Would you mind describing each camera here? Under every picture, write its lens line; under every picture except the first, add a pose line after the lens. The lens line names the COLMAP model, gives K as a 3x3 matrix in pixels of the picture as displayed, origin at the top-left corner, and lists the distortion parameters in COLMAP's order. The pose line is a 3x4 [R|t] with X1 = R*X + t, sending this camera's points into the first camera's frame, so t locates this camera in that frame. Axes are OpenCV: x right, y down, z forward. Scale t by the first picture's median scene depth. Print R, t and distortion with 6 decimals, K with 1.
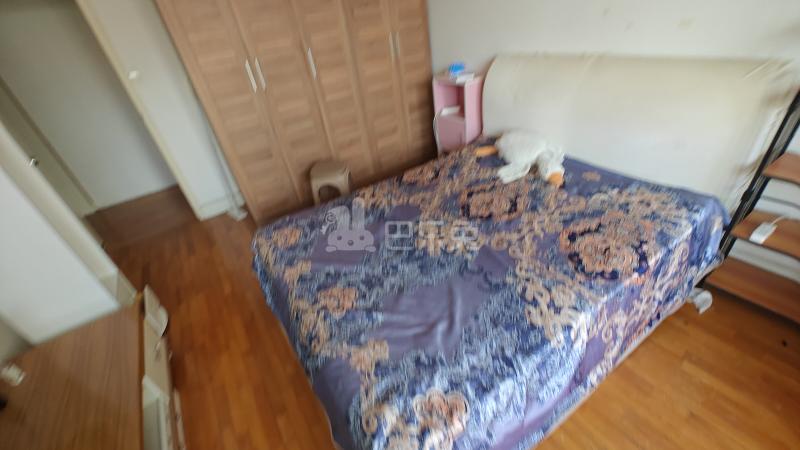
lens RADIAL K [[332.5, 0, 398.1], [0, 332.5, 228.5], [0, 0, 1]] dist [-0.003562, 0.000111]
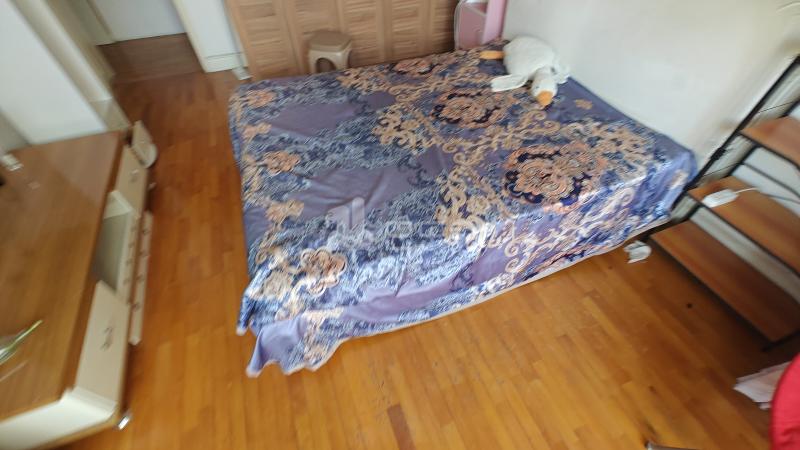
lens RADIAL K [[332.5, 0, 398.1], [0, 332.5, 228.5], [0, 0, 1]] dist [-0.003562, 0.000111]
pose [[0.969645, 0.240102, -0.046260, 0.258817], [-0.219286, 0.937583, 0.269910, 0.038100], [0.108179, -0.251573, 0.961774, -0.038551]]
